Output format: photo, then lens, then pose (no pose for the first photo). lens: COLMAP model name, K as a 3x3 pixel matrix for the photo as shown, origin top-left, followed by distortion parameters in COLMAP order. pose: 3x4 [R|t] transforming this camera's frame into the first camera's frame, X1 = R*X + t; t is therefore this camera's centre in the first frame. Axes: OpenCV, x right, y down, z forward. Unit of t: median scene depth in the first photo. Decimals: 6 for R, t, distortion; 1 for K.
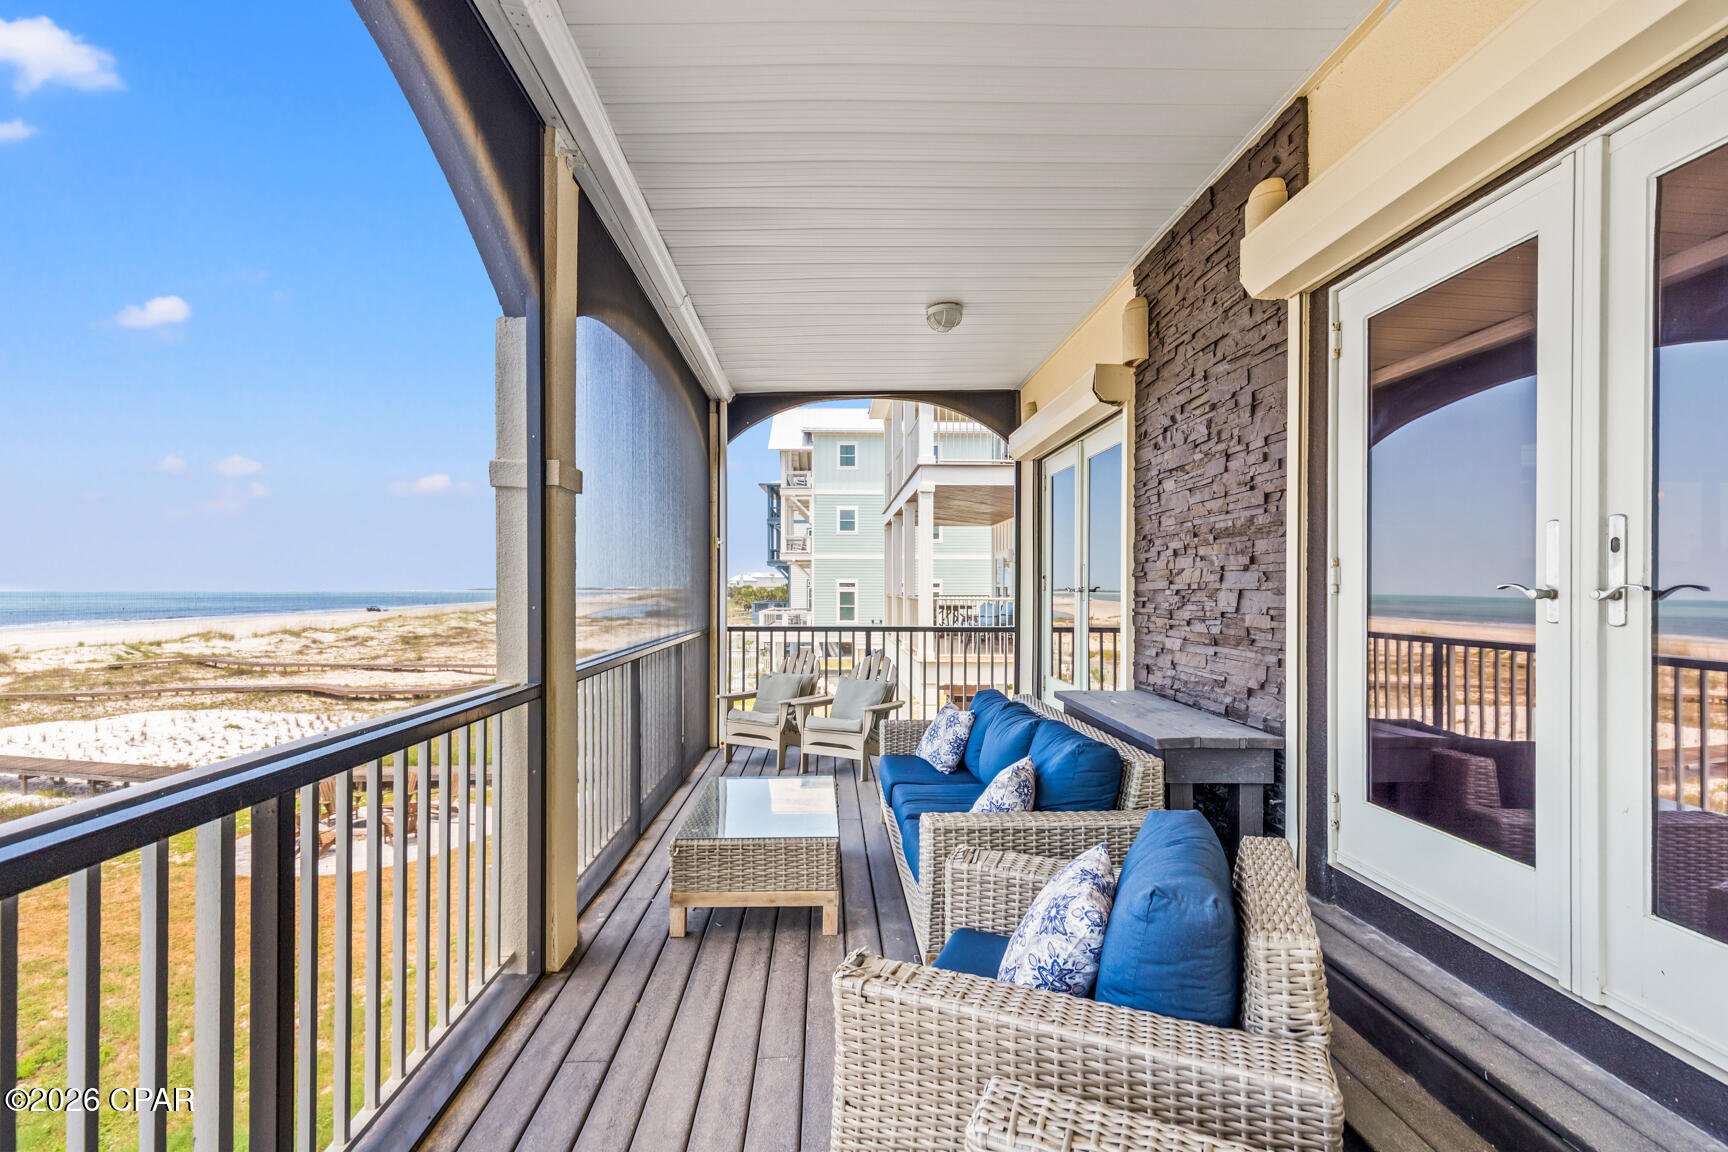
lens RADIAL K [[781.6, 0, 840.4], [0, 781.6, 576.8], [0, 0, 1]] dist [0.013923, -0.001310]
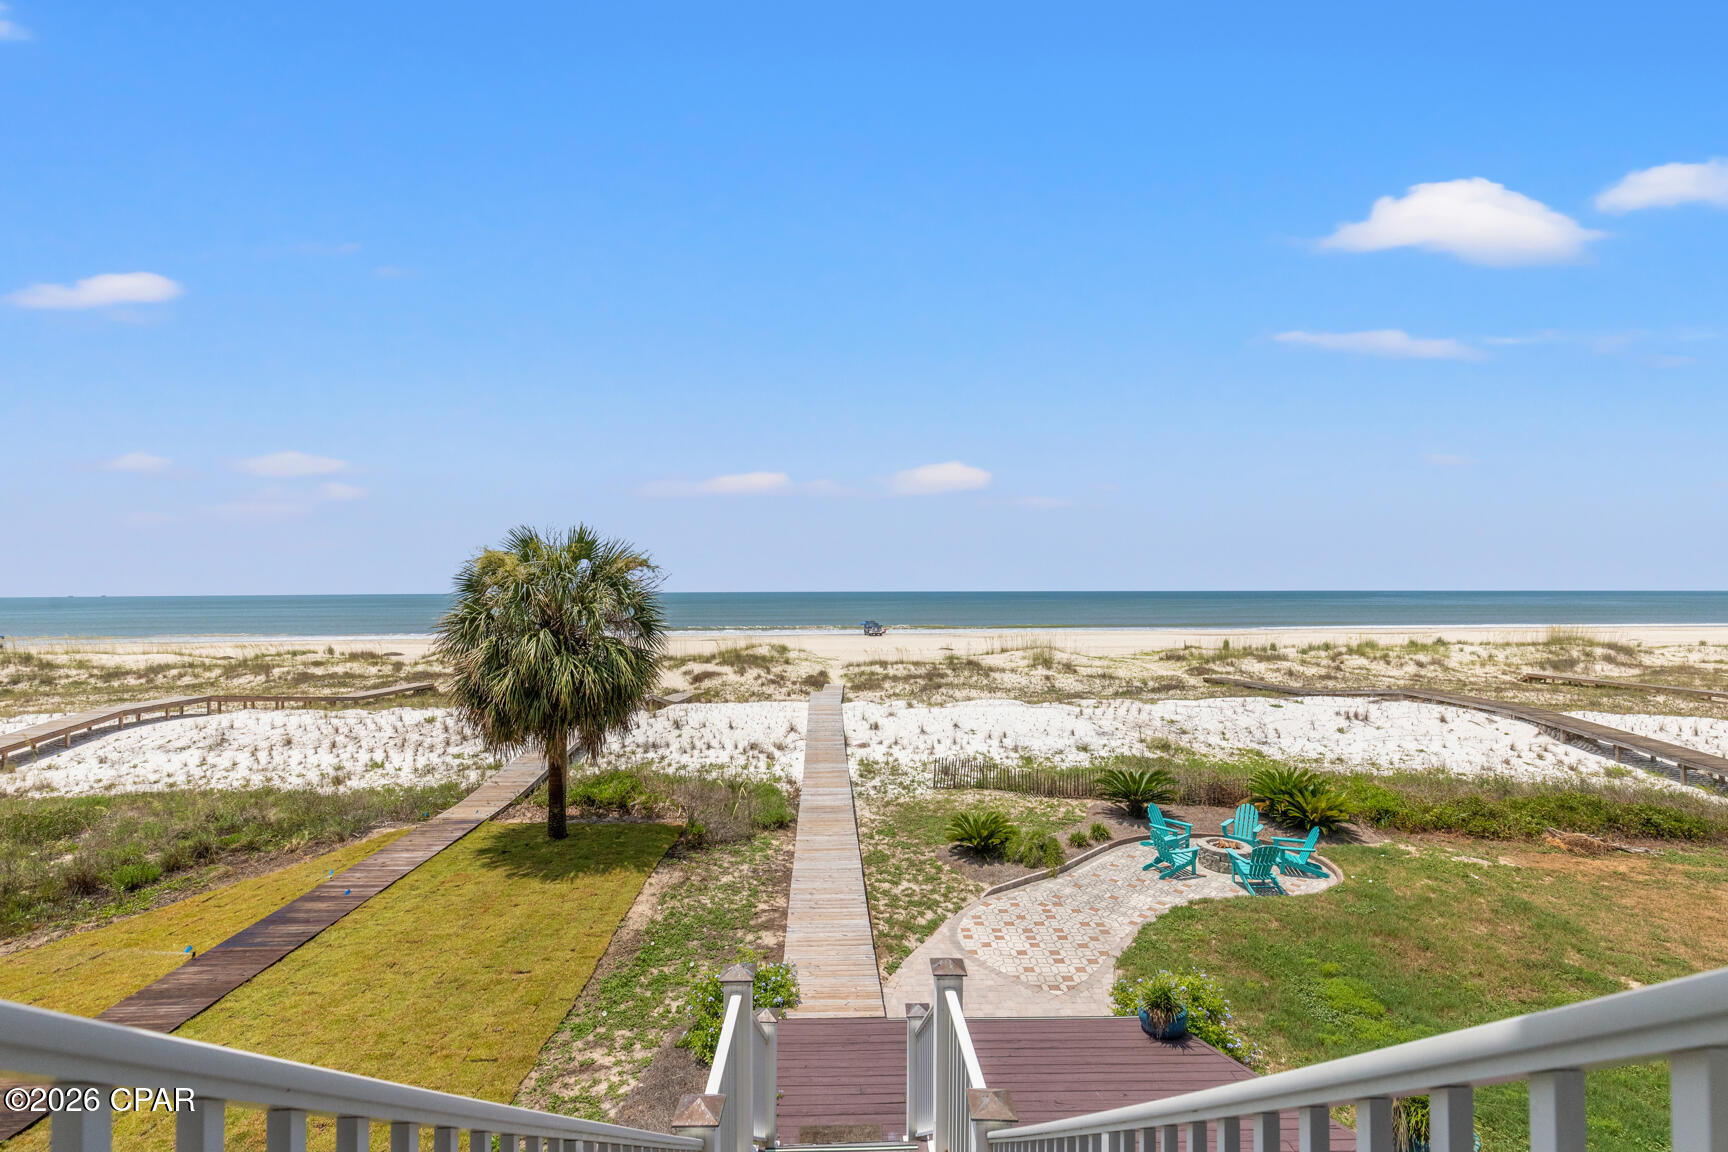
lens RADIAL K [[781.6, 0, 877.4], [0, 781.6, 590.4], [0, 0, 1]] dist [0.013923, -0.001310]
pose [[0.010029, 0.003563, -0.999943, -0.029029], [0.013897, 0.999897, 0.003702, 0.008676], [0.999853, -0.013933, 0.009978, -0.016474]]
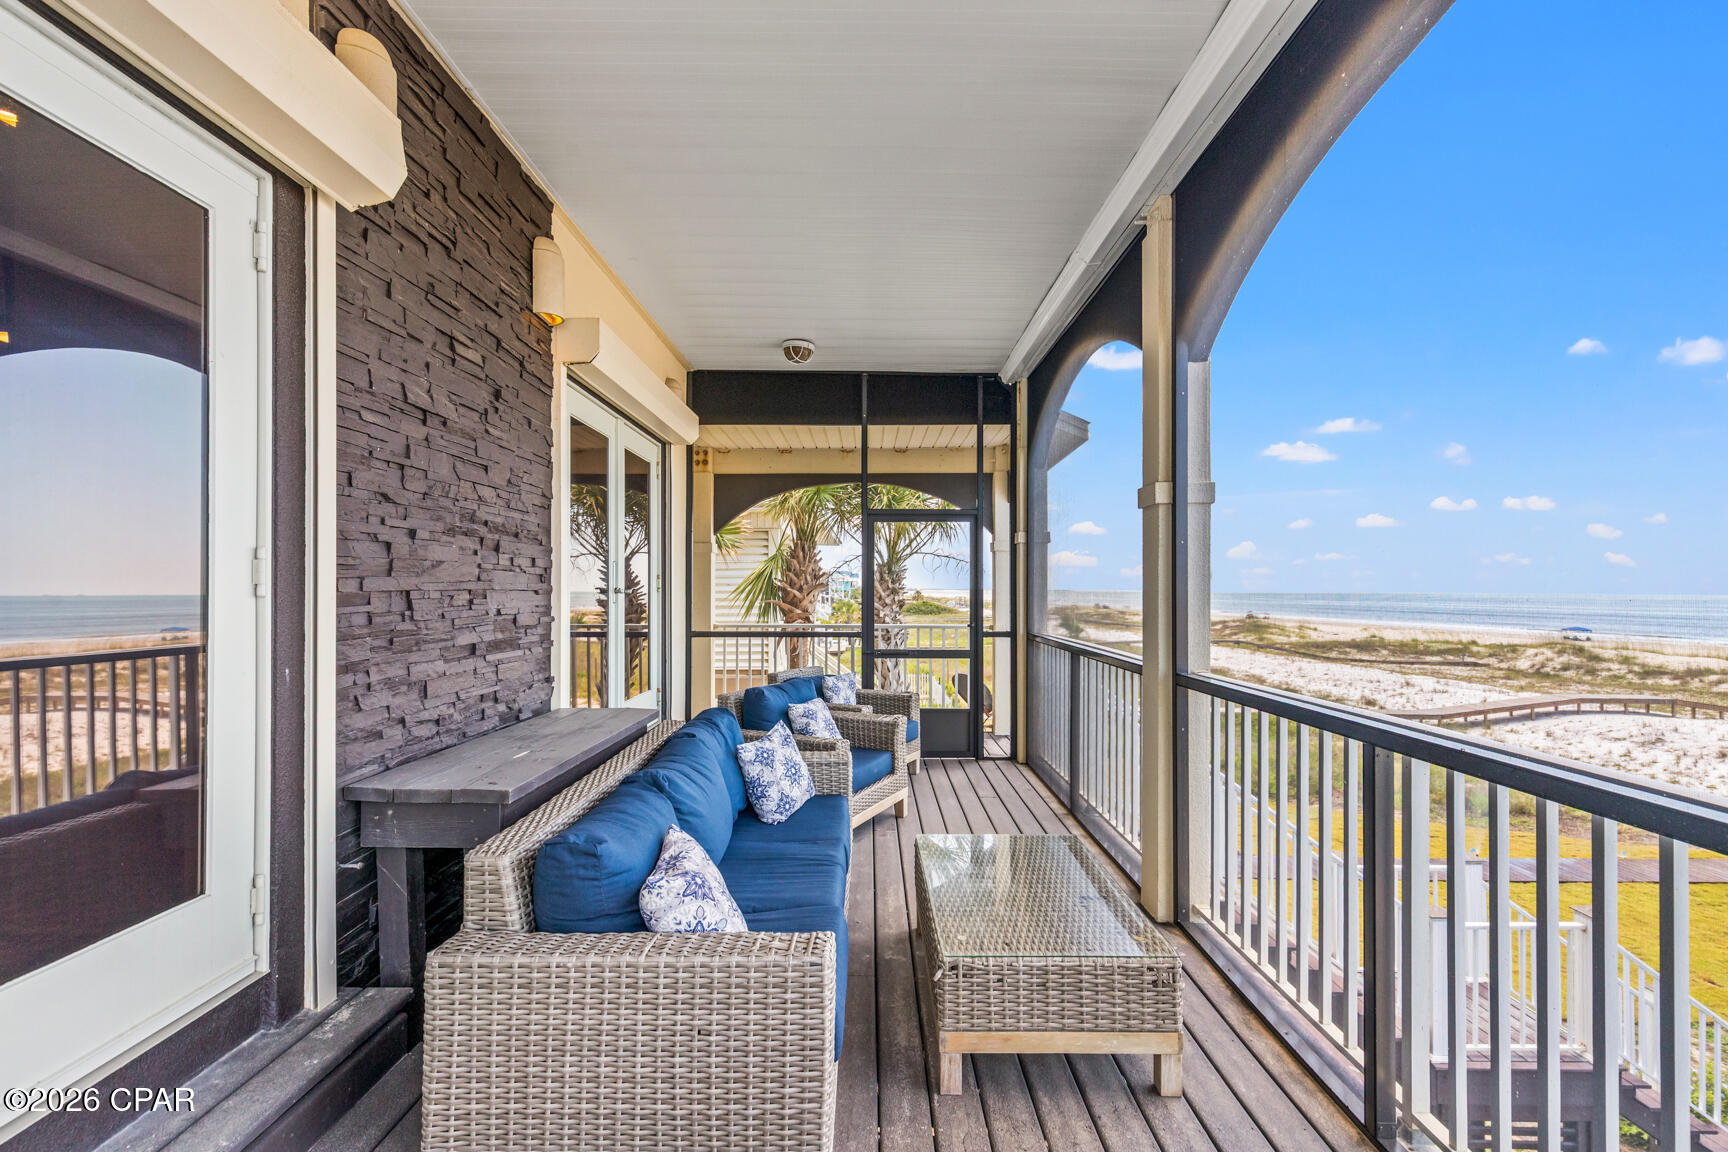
lens RADIAL K [[781.6, 0, 863.6], [0, 781.6, 588.7], [0, 0, 1]] dist [0.013923, -0.001310]
pose [[-0.999857, -0.003295, 0.016585, 0.001111], [-0.003407, 0.999971, -0.006740, 0.001421], [-0.016562, -0.006795, -0.999840, 0.170701]]
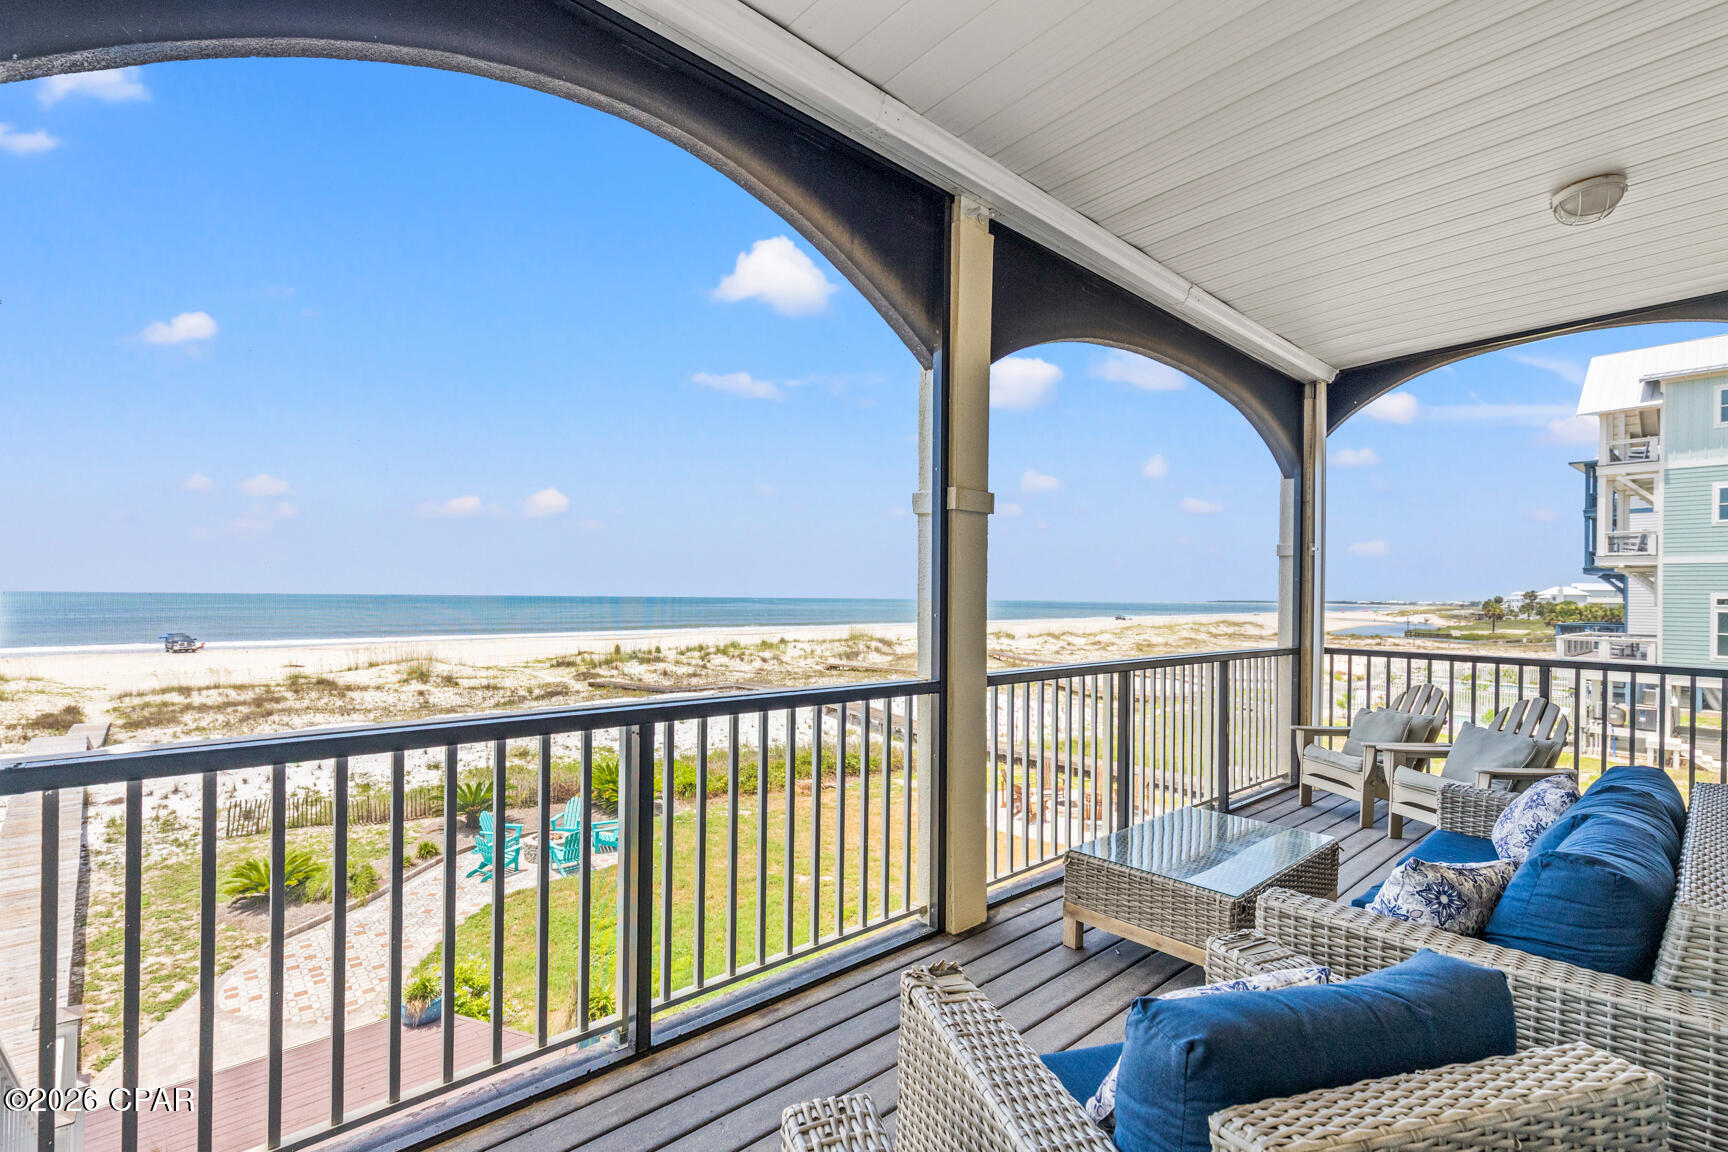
lens RADIAL K [[781.6, 0, 861.1], [0, 781.6, 587.6], [0, 0, 1]] dist [0.013923, -0.001310]
pose [[0.651559, 0.000199, -0.758598, 0.033492], [-0.001569, 0.999998, -0.001085, 0.000028], [0.758596, 0.001897, 0.651558, 0.012401]]
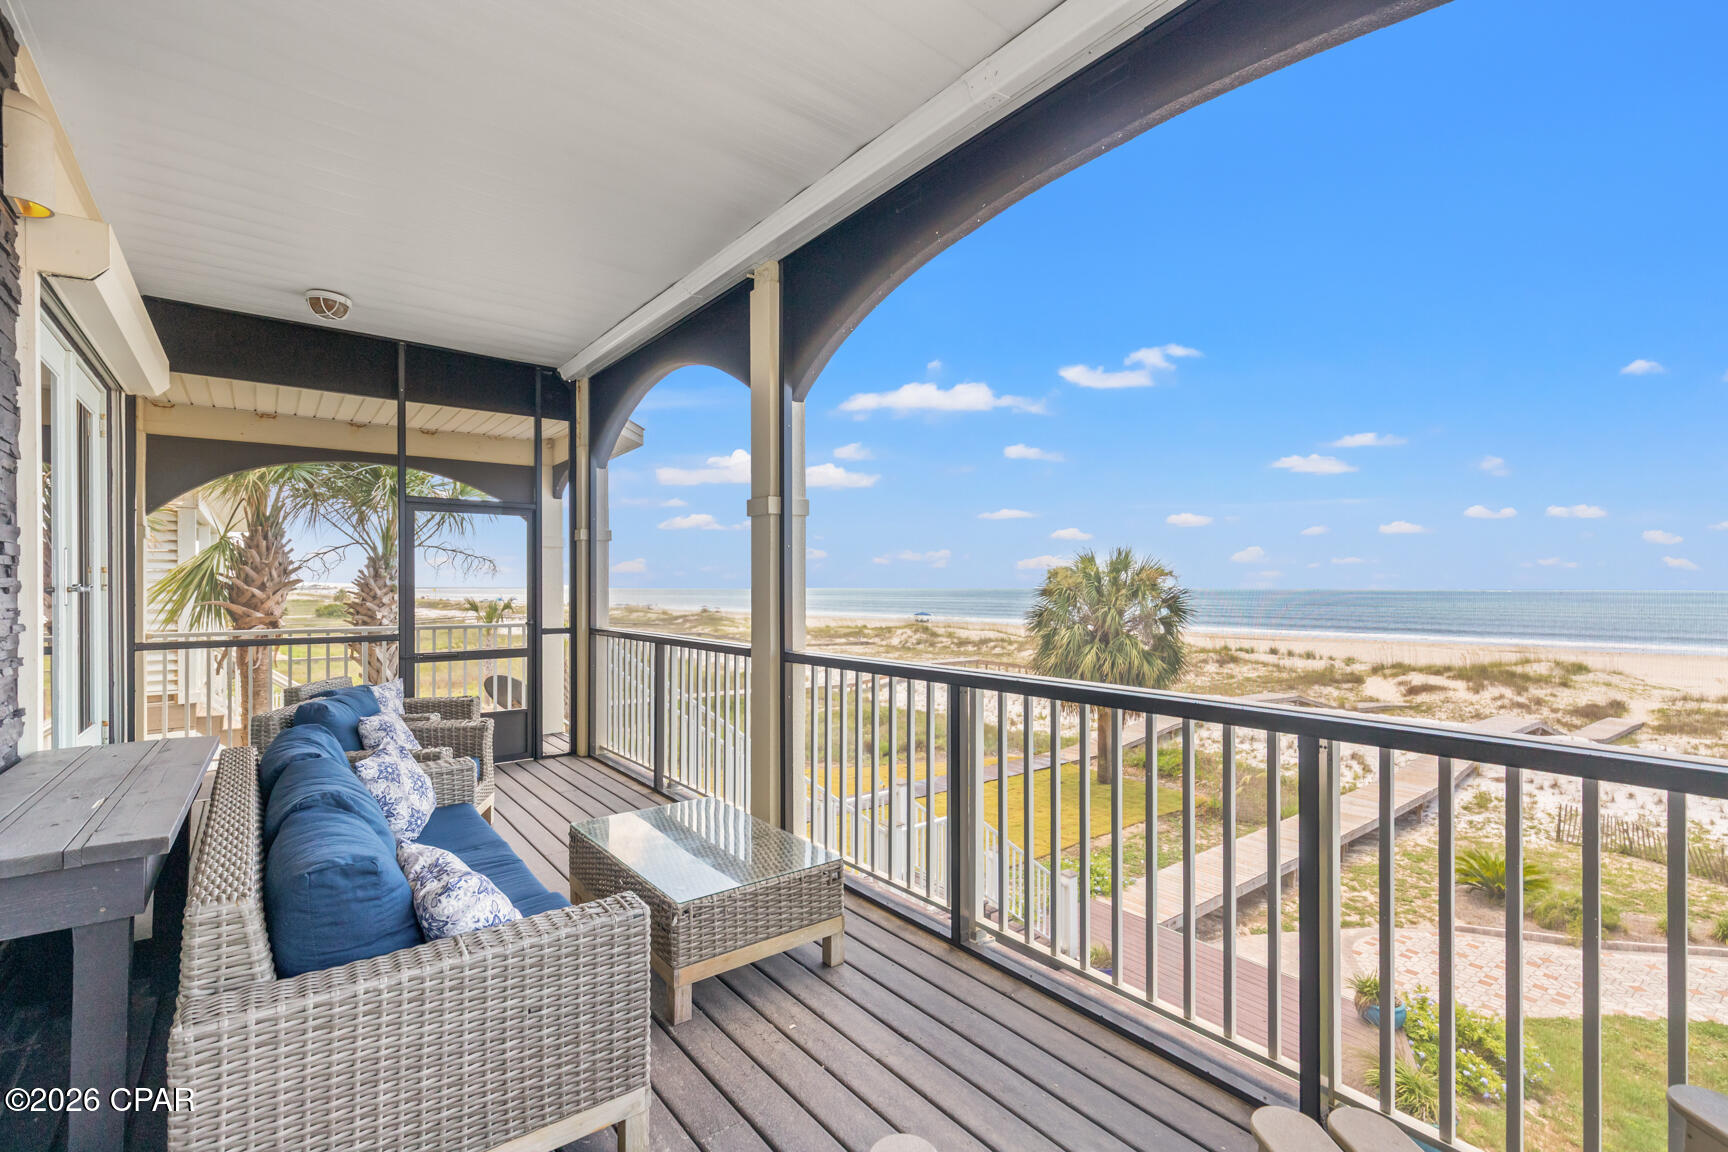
lens RADIAL K [[781.6, 0, 867.6], [0, 781.6, 583.6], [0, 0, 1]] dist [0.013923, -0.001310]
pose [[-0.794955, -0.001080, -0.606668, 0.028492], [0.005271, 0.999948, -0.008687, 0.001795], [0.606646, -0.010104, -0.794908, 0.176203]]
